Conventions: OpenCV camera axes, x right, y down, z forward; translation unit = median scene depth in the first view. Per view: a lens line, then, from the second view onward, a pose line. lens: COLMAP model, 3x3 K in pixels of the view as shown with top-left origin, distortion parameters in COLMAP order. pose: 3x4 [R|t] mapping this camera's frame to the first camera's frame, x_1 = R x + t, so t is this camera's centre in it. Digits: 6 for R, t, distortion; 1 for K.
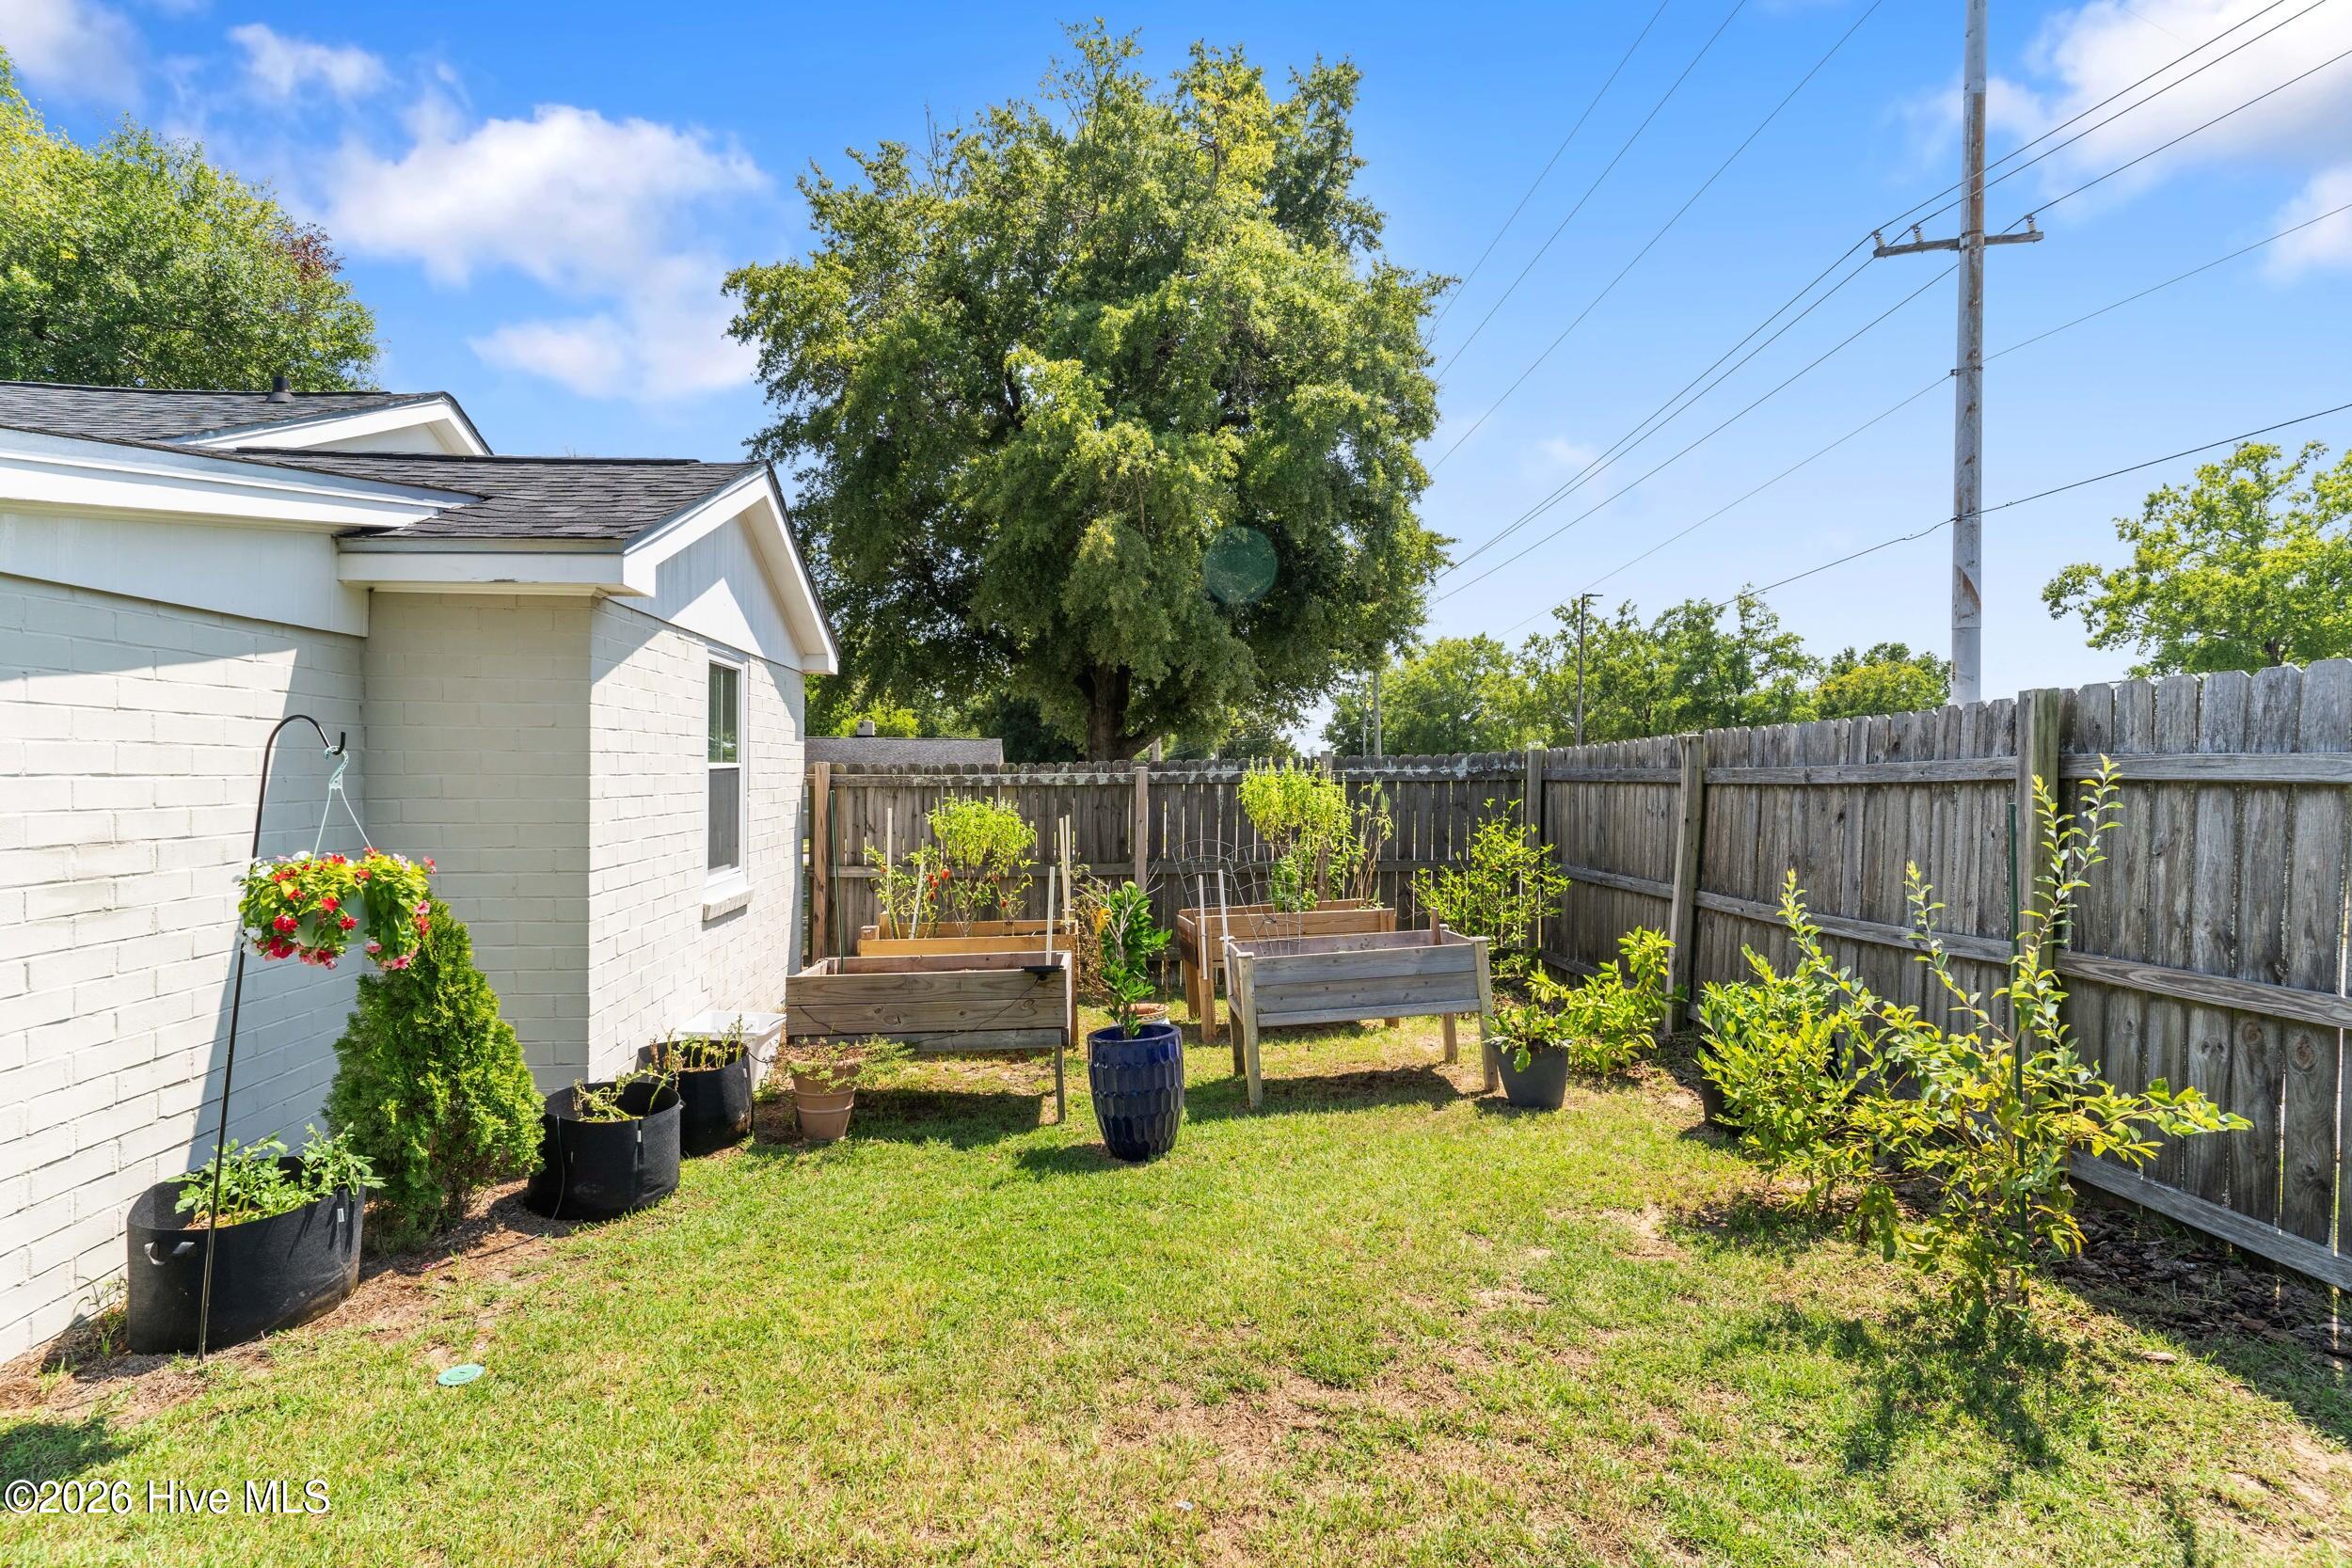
lens RADIAL K [[1134.1, 0, 1167.4], [0, 1134.1, 781.3], [0, 0, 1]] dist [0.010750, -0.000777]
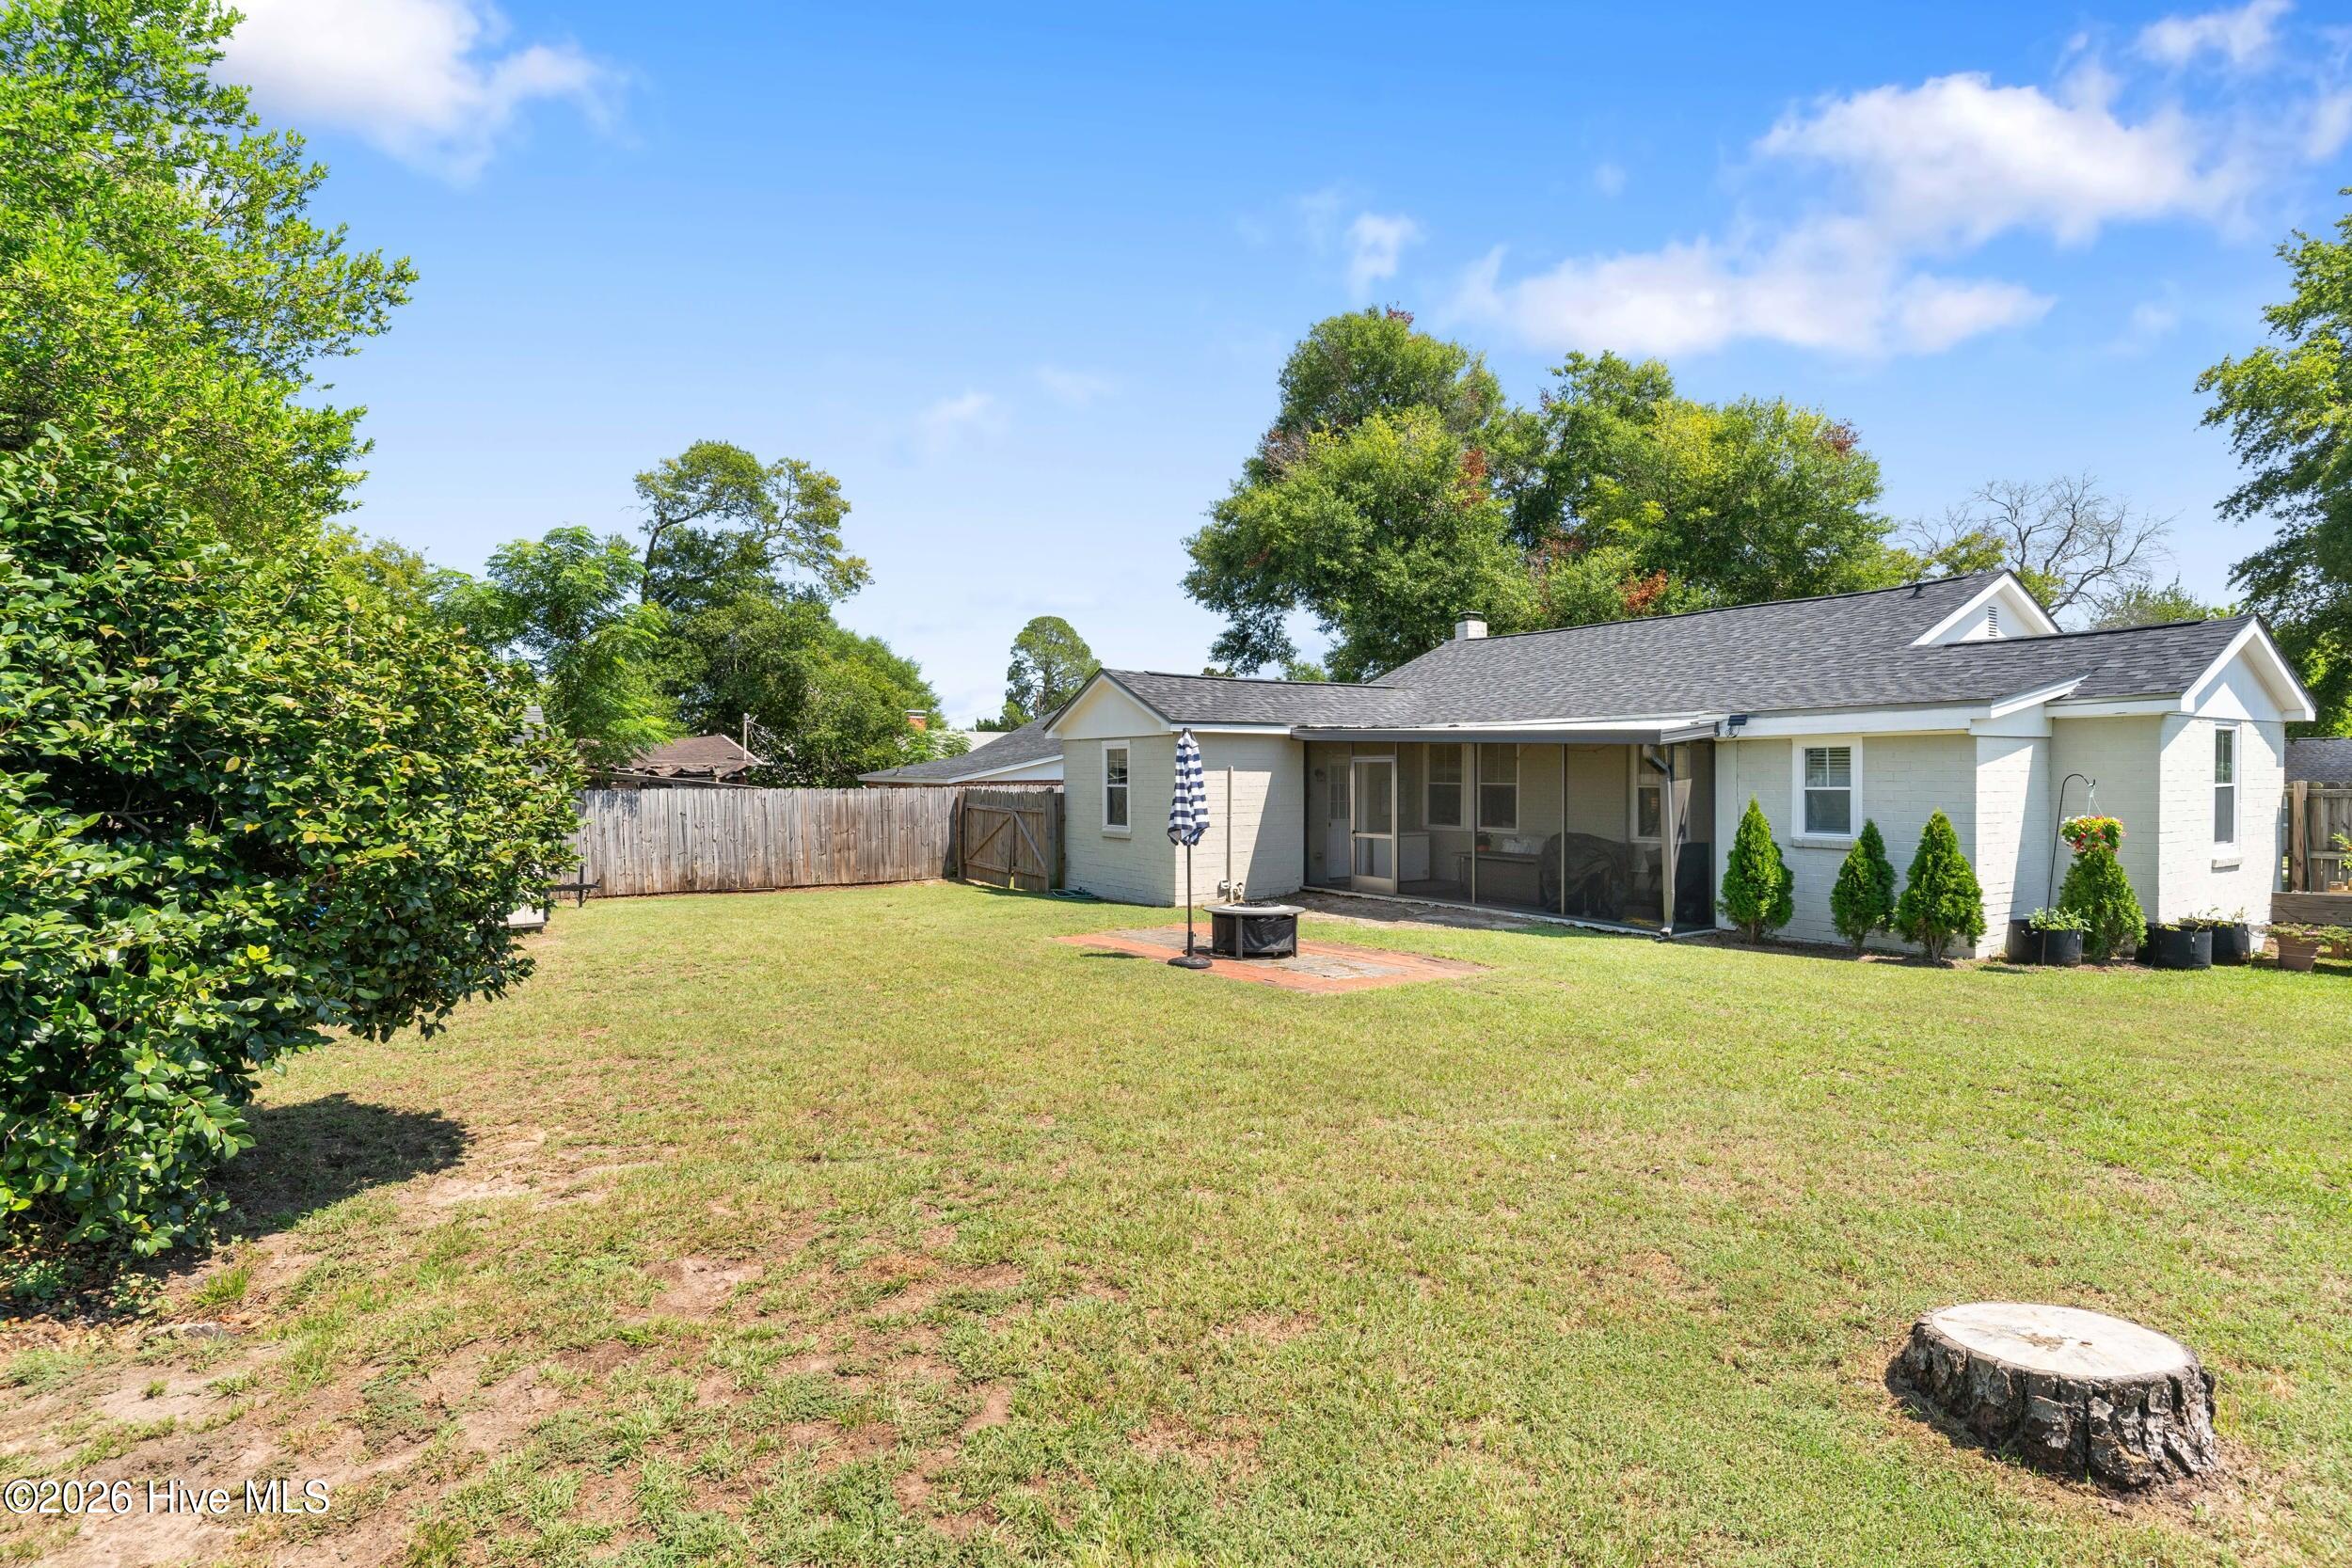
lens RADIAL K [[1134.1, 0, 1161.5], [0, 1134.1, 780.2], [0, 0, 1]] dist [0.010750, -0.000777]
pose [[0.466542, -0.003408, -0.884493, 0.445573], [-0.000551, 0.999991, -0.004143, -0.012670], [0.884499, 0.002420, 0.466536, -1.391027]]
